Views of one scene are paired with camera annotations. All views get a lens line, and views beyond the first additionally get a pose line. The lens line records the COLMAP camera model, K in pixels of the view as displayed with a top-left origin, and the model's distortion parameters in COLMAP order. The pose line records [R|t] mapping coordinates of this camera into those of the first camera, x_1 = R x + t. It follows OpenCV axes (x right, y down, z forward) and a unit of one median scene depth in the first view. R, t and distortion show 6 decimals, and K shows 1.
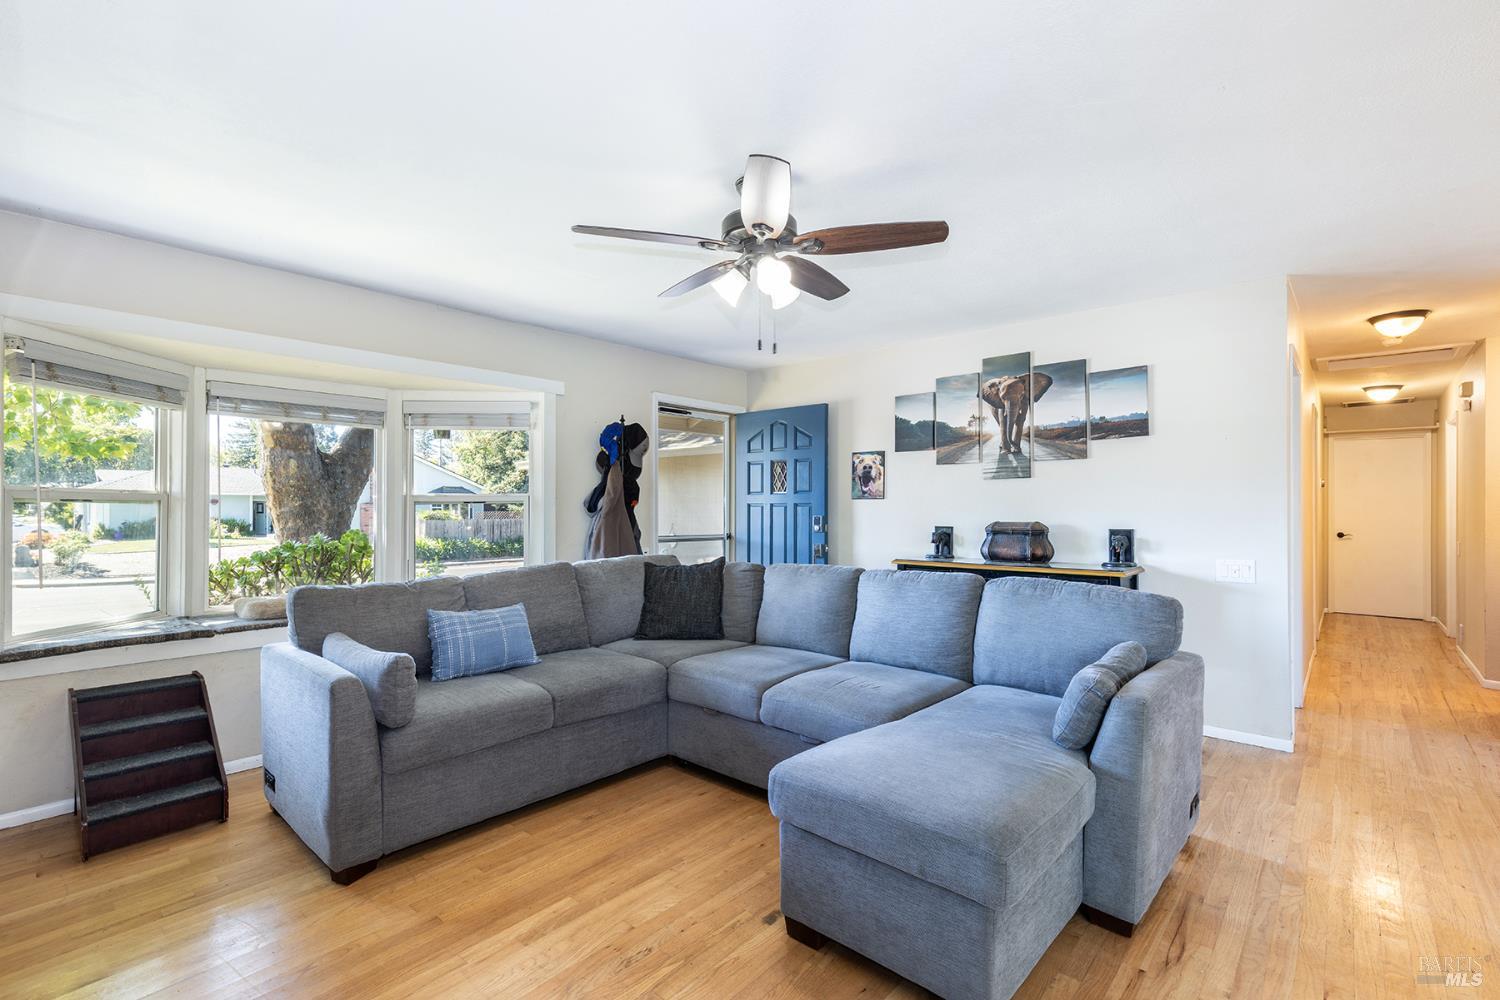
lens RADIAL K [[678.3, 0, 760.2], [0, 678.3, 504.0], [0, 0, 1]] dist [0.004082, 0.000848]
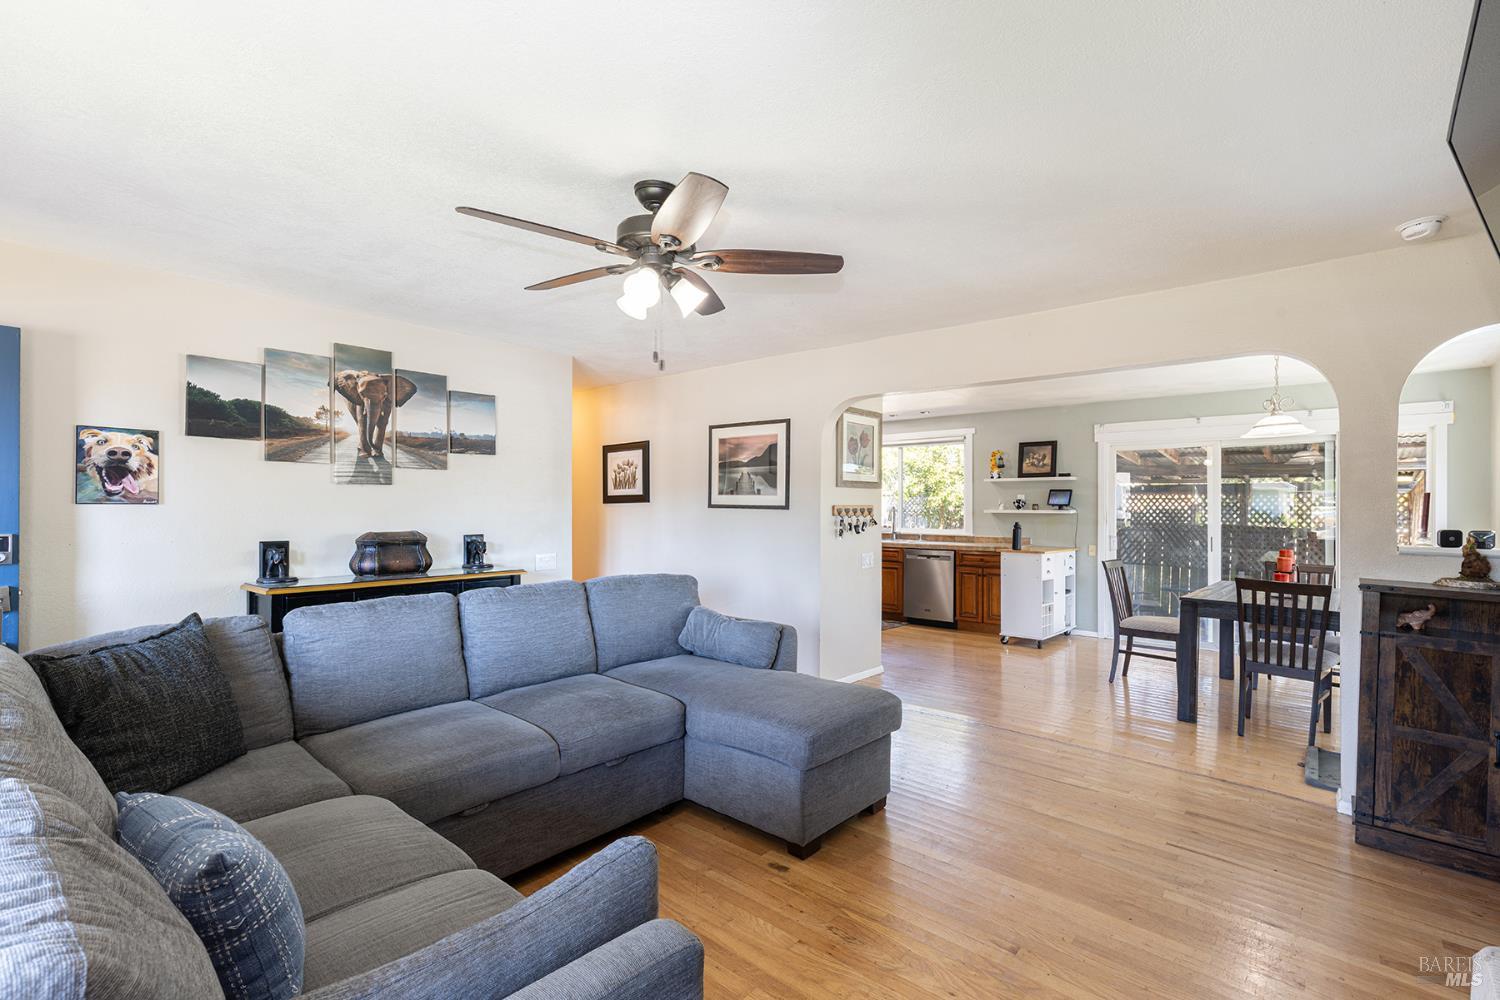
lens RADIAL K [[678.3, 0, 754.8], [0, 678.3, 504.1], [0, 0, 1]] dist [0.004082, 0.000848]
pose [[-0.004313, 0.003727, 0.999984, -0.535773], [-0.012923, 0.999909, -0.003782, -0.014098], [-0.999907, -0.012939, -0.004265, 0.476091]]
